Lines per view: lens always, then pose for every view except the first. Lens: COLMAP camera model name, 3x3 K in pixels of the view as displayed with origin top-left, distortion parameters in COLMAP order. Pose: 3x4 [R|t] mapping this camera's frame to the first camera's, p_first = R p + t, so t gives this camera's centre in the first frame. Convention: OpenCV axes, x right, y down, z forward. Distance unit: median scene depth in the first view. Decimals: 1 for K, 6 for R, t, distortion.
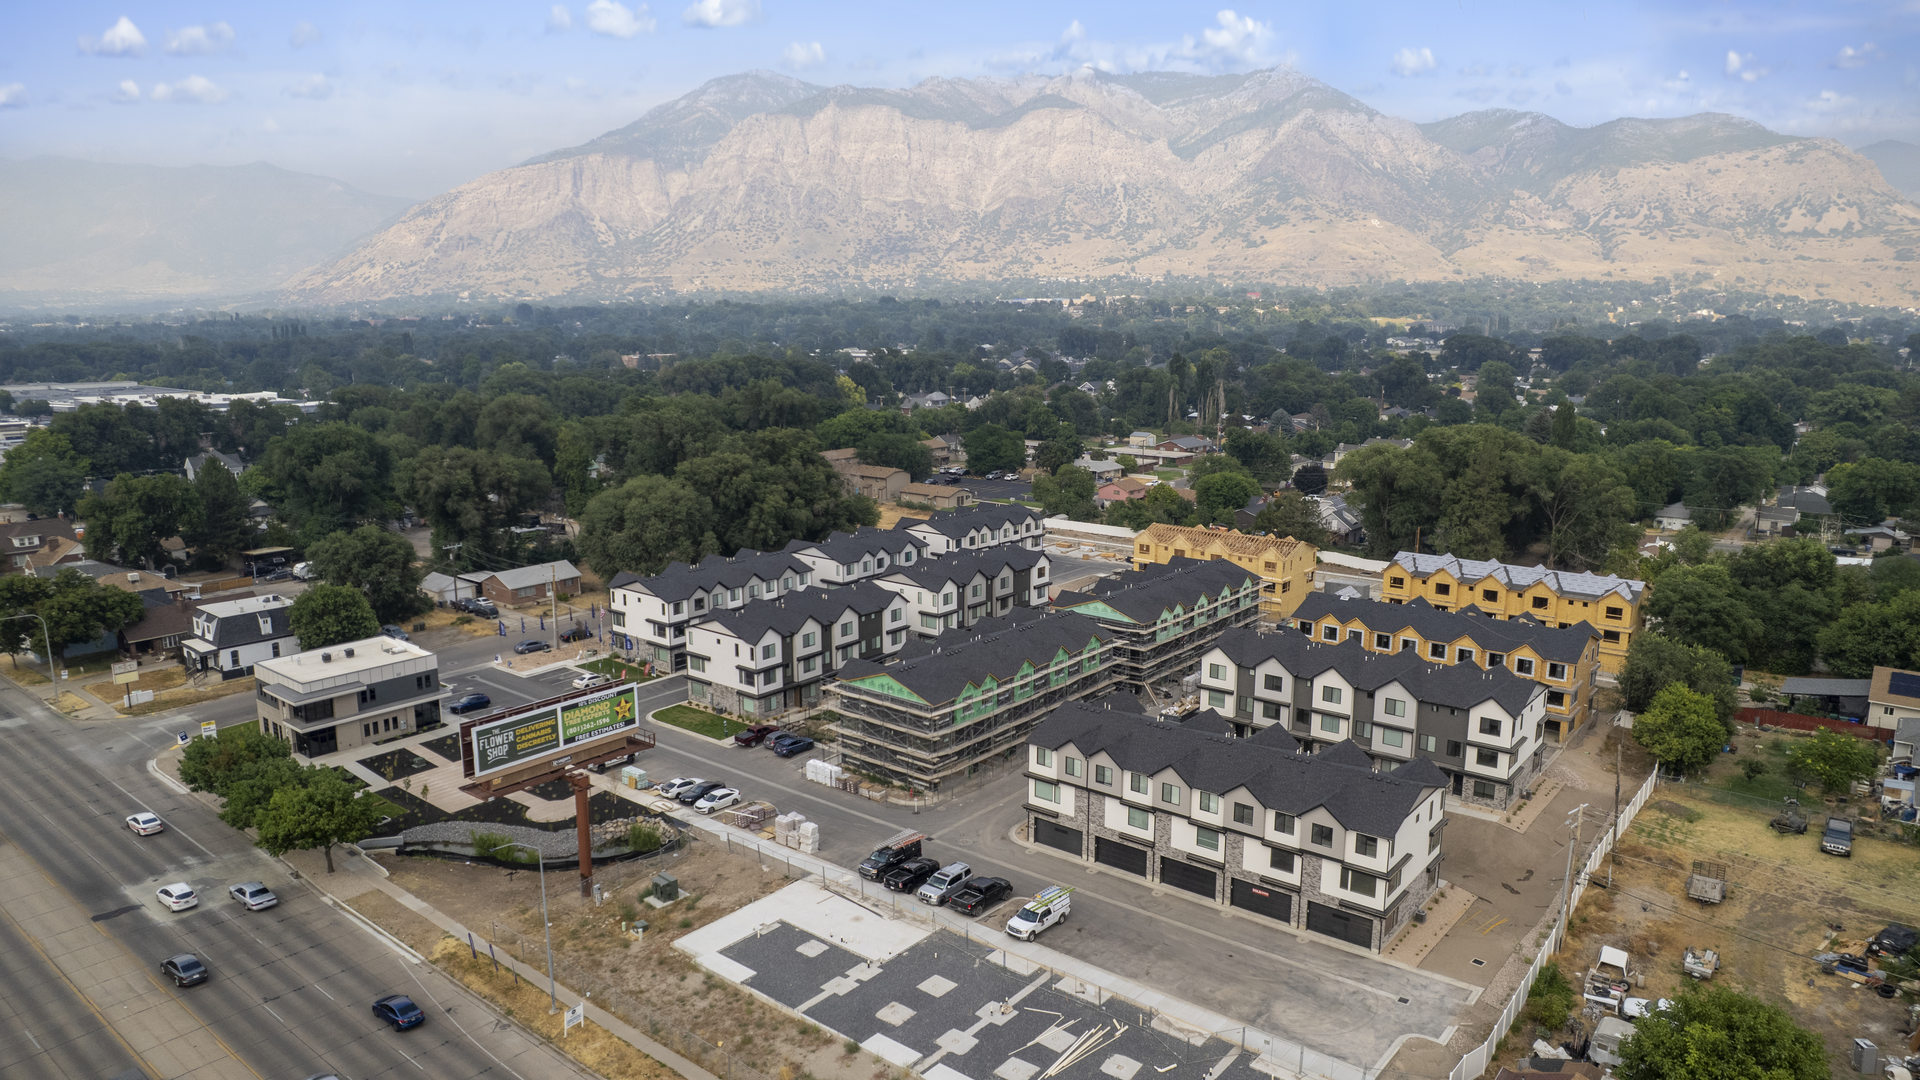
lens RADIAL K [[1228.5, 0, 964.2], [0, 1228.5, 550.3], [0, 0, 1]] dist [-0.081429, 0.074936]
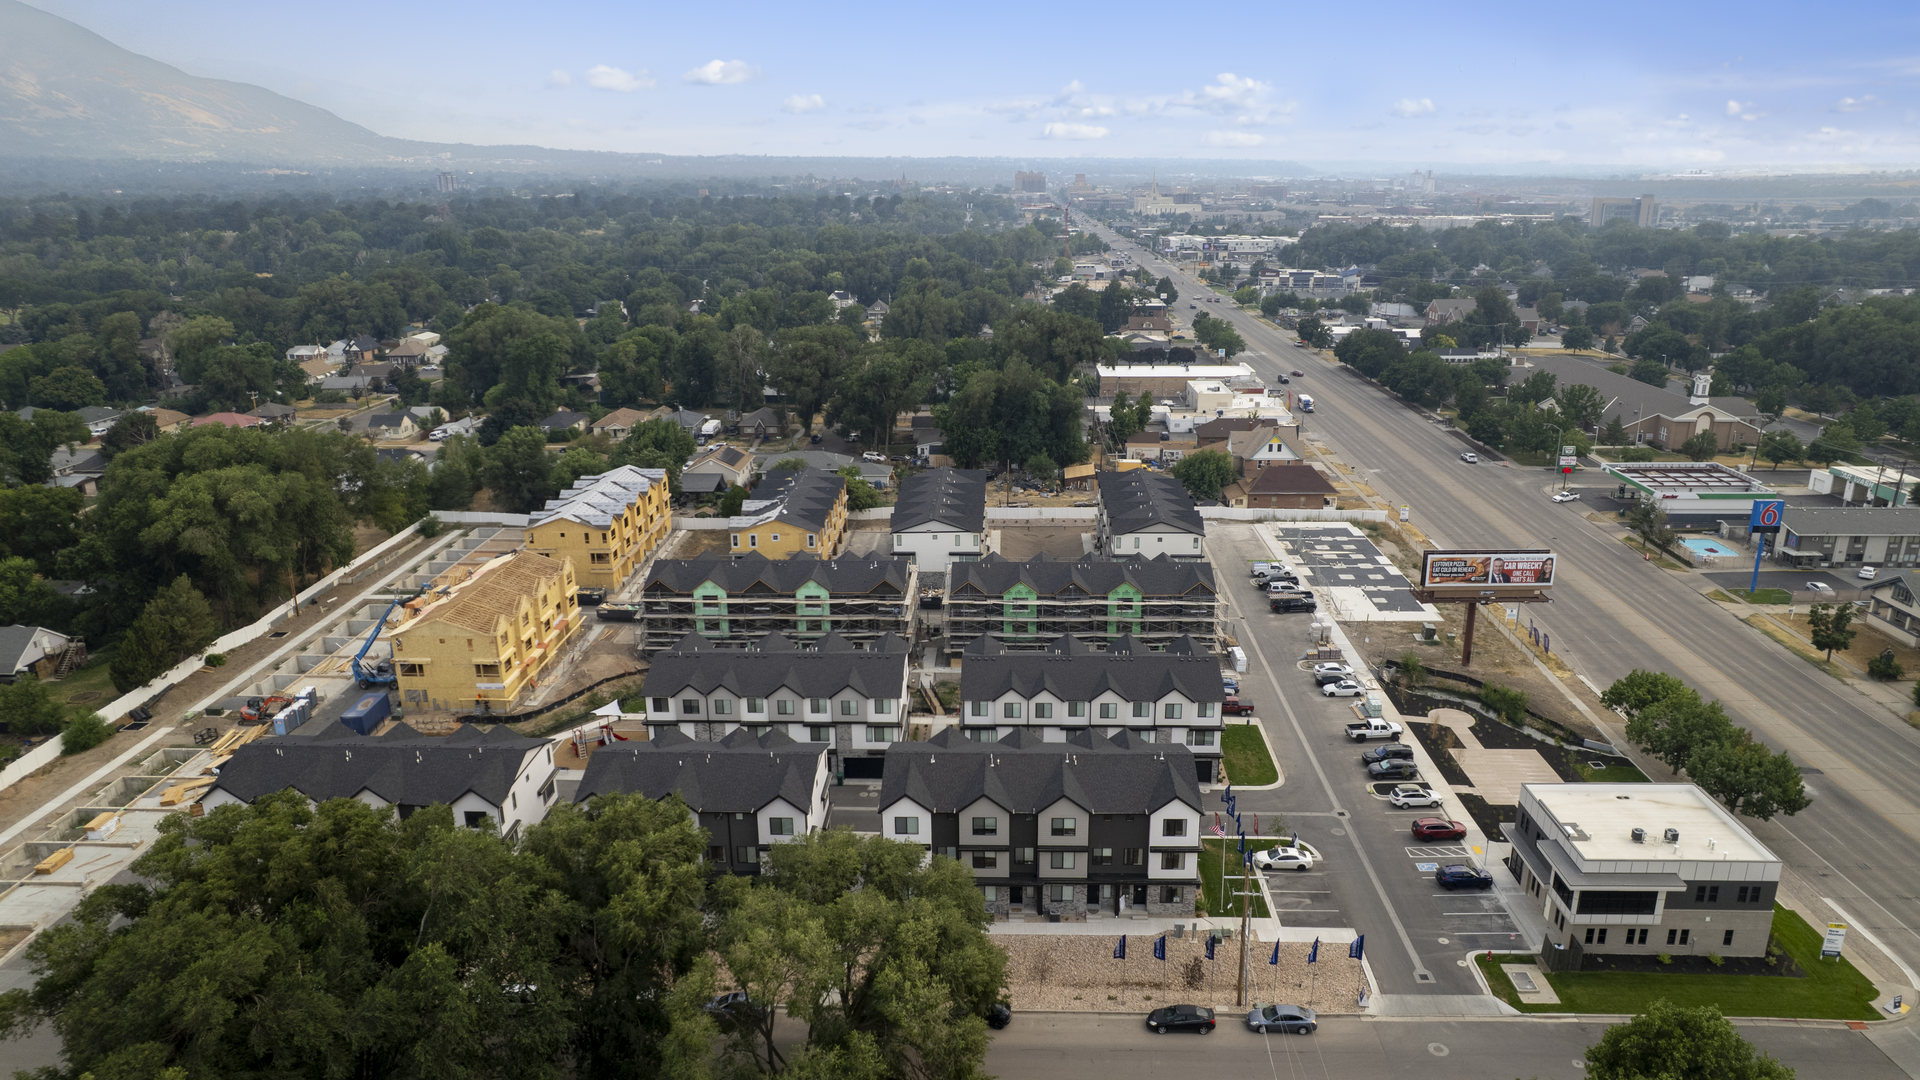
lens RADIAL K [[1225.9, 0, 964.2], [0, 1225.9, 550.8], [0, 0, 1]] dist [-0.075695, 0.068419]
pose [[-0.602163, -0.233788, 0.763376, -0.524067], [0.163740, 0.899675, 0.404691, -0.279716], [-0.781402, 0.368685, -0.503470, 1.090174]]
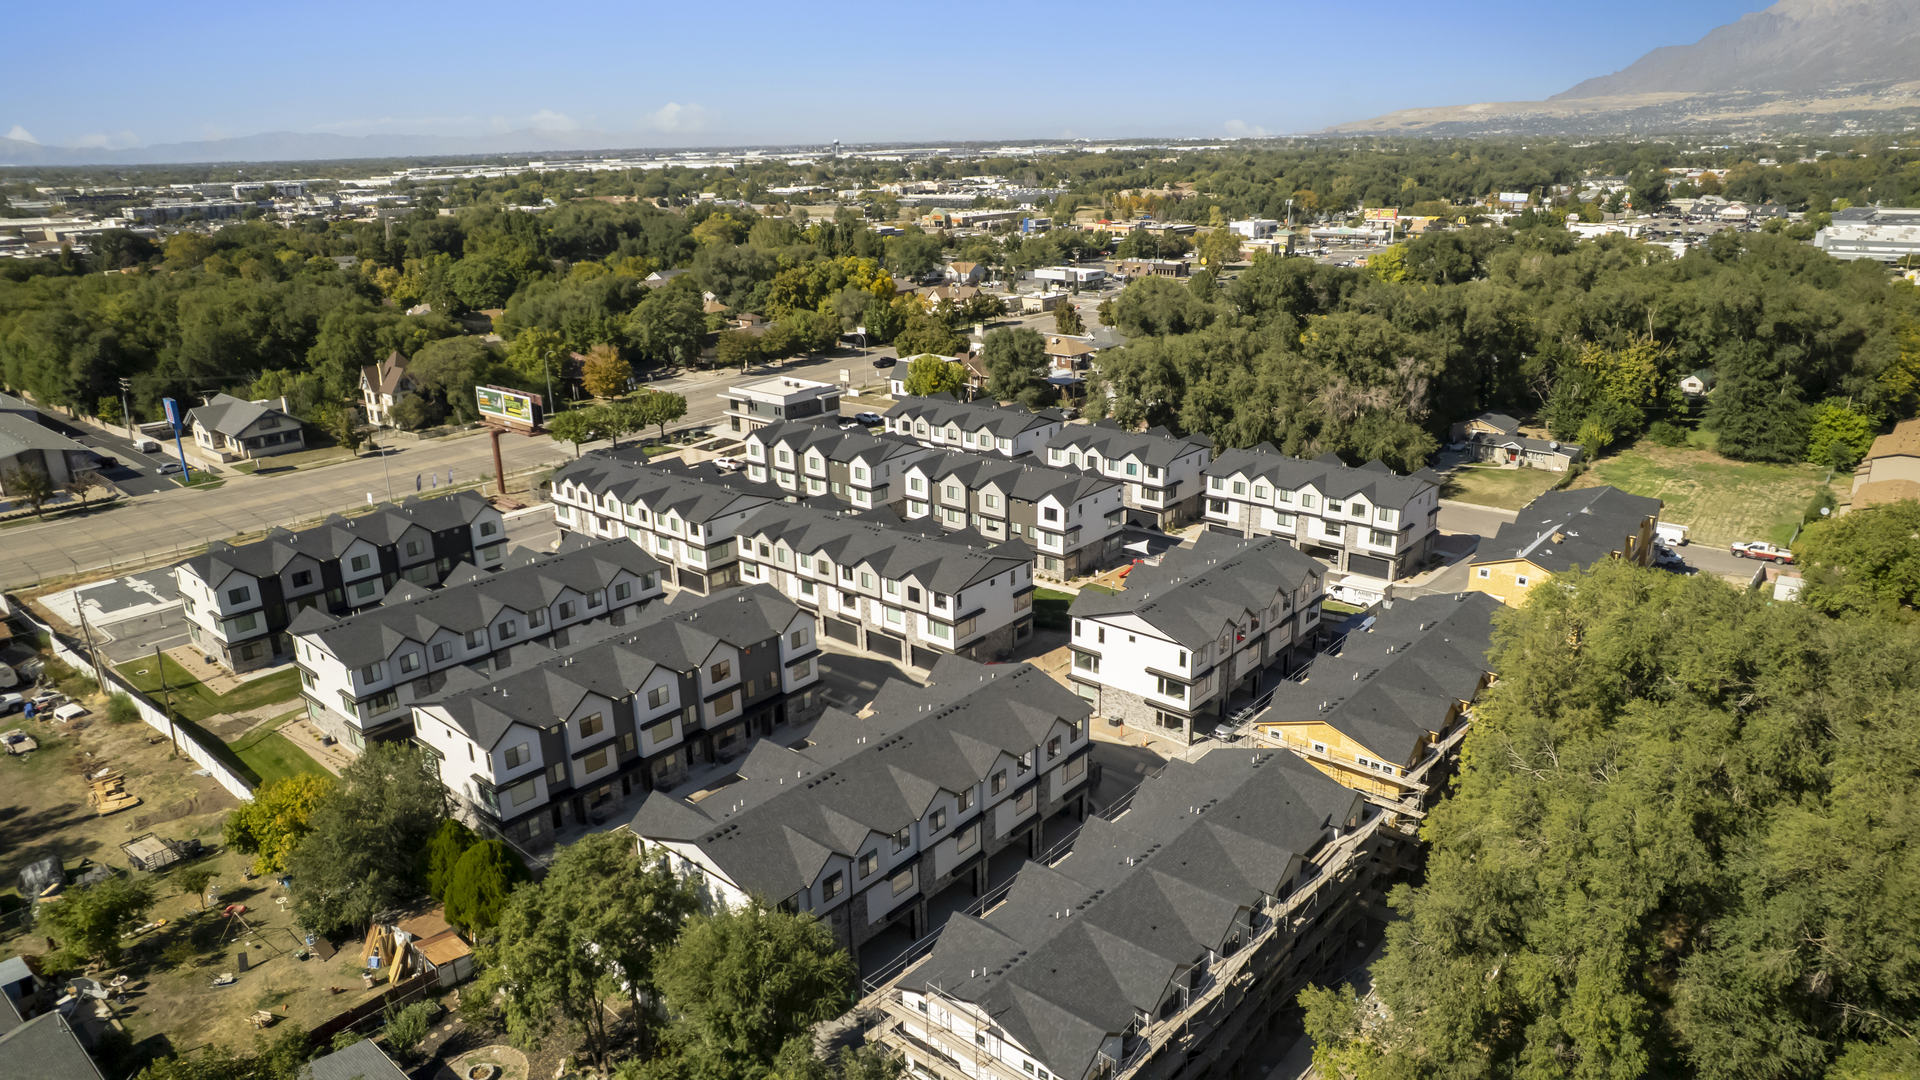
lens RADIAL K [[1225.9, 0, 964.2], [0, 1225.9, 550.8], [0, 0, 1]] dist [-0.075695, 0.068419]
pose [[-0.024153, 0.323880, -0.945790, 0.744632], [-0.176029, 0.929907, 0.322936, -0.187066], [0.984089, 0.174286, 0.034552, 0.821654]]
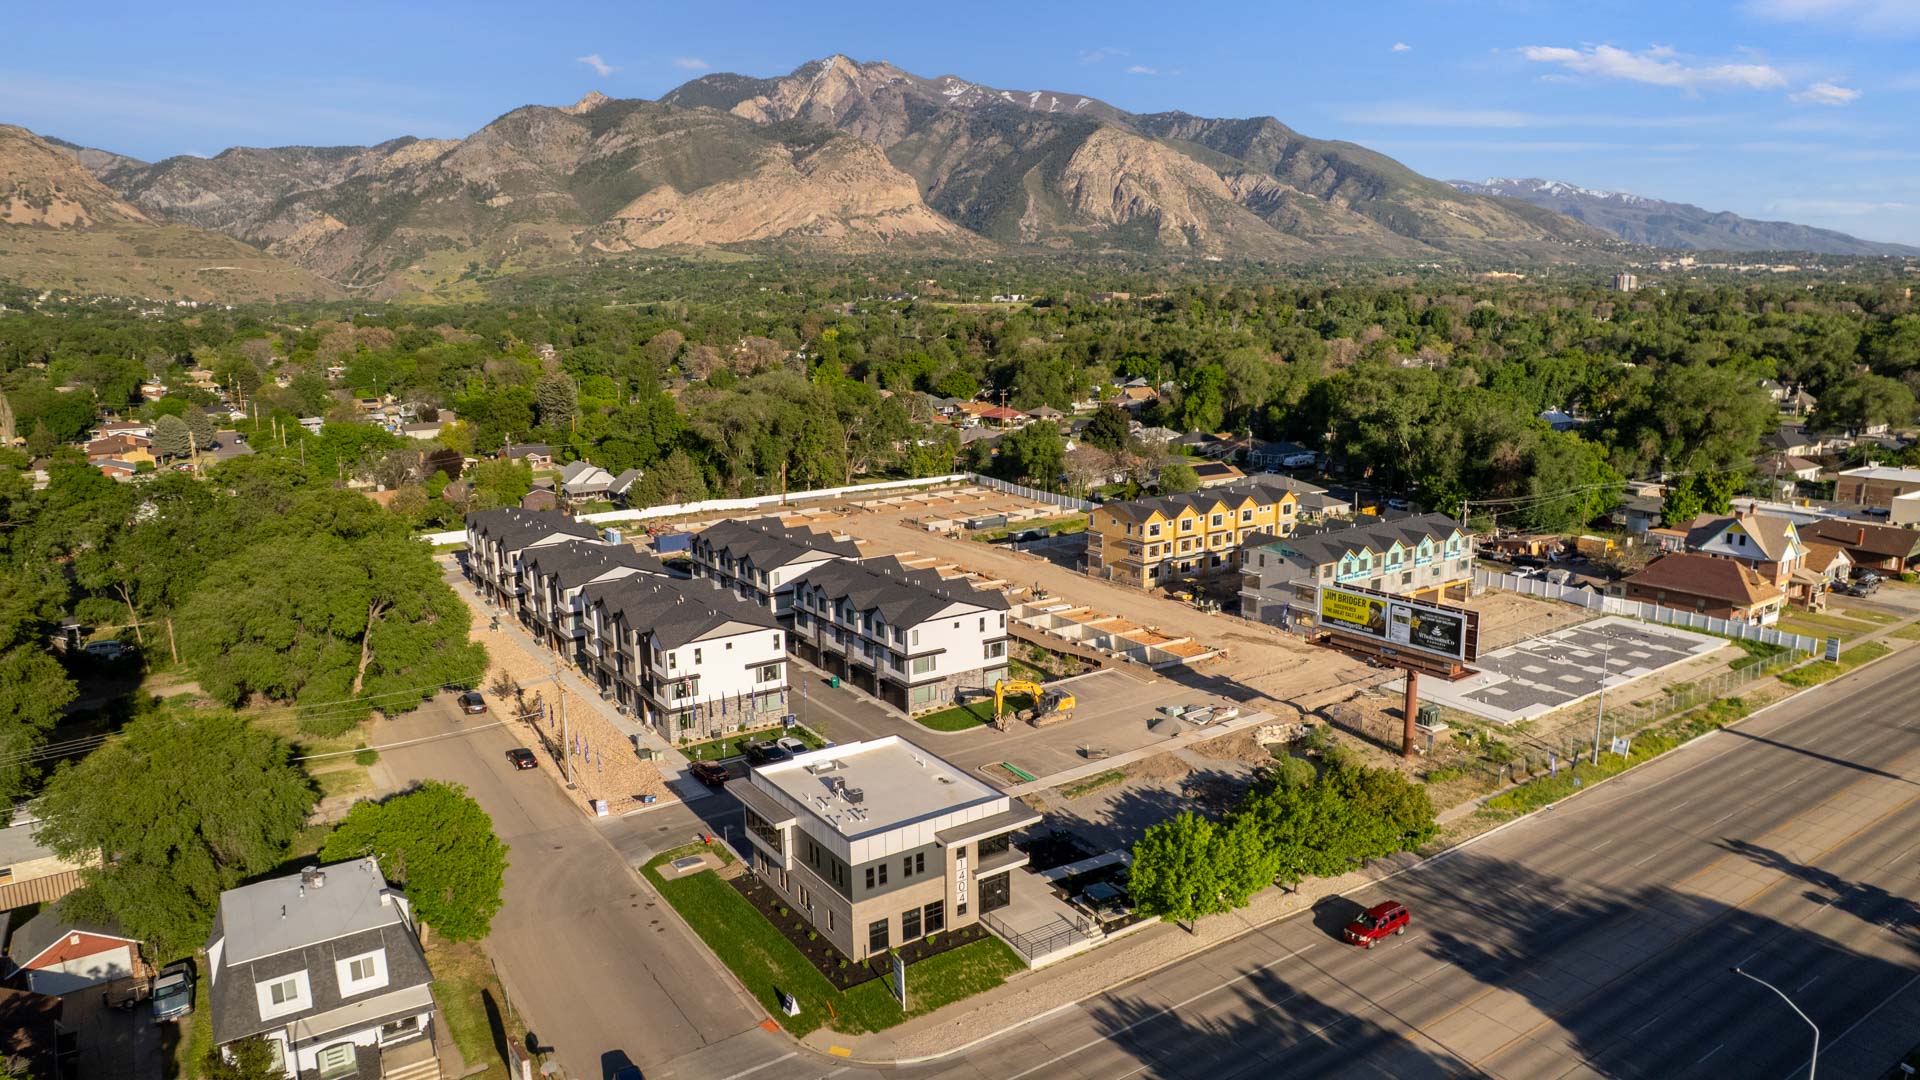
lens RADIAL K [[1228.5, 0, 964.2], [0, 1228.5, 550.3], [0, 0, 1]] dist [-0.081429, 0.074936]
pose [[0.288122, -0.200224, 0.936427, -0.721863], [0.197830, 0.969246, 0.146372, -0.076223], [-0.936936, 0.143080, 0.318871, 0.492945]]
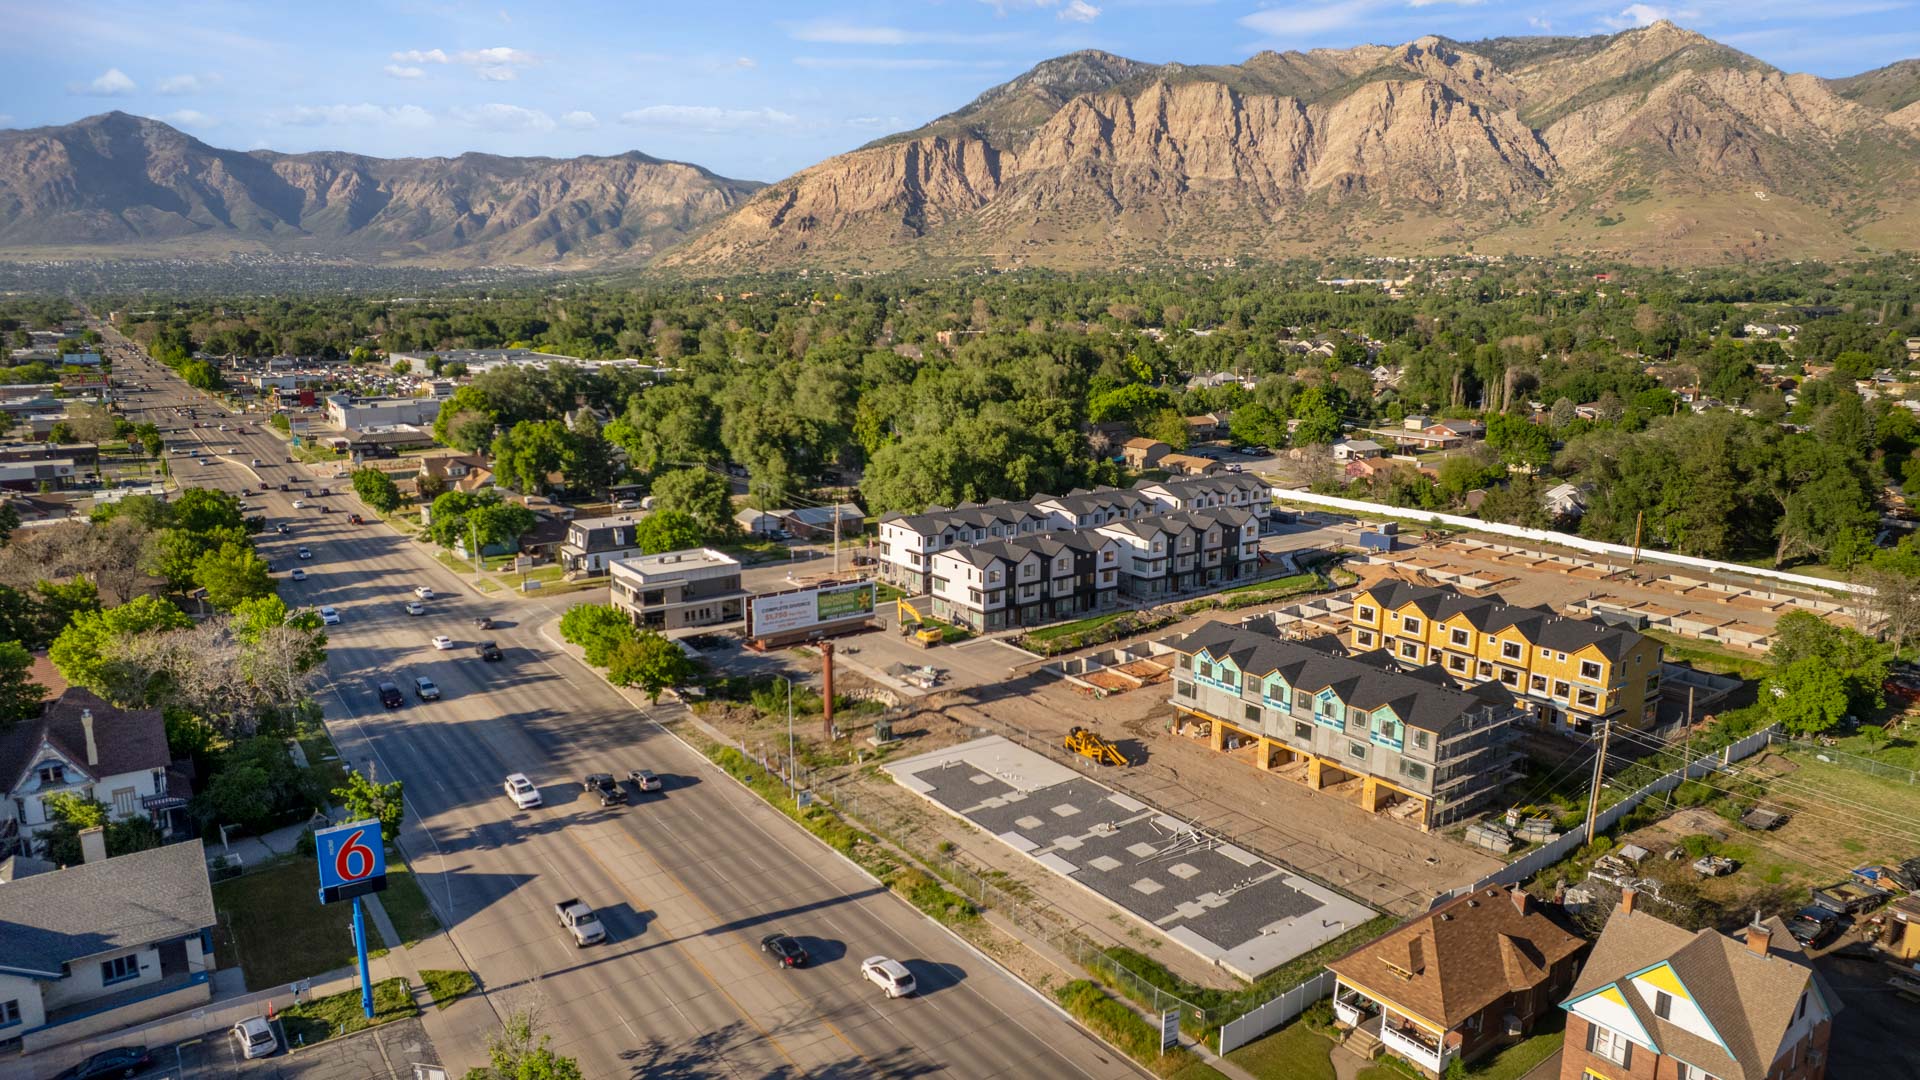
lens RADIAL K [[1225.9, 0, 964.2], [0, 1225.9, 550.8], [0, 0, 1]] dist [-0.075695, 0.068419]
pose [[0.967184, 0.055235, -0.248000, 0.078277], [-0.050991, 0.998422, 0.023508, 0.020805], [0.248907, -0.010091, 0.968475, -0.132683]]
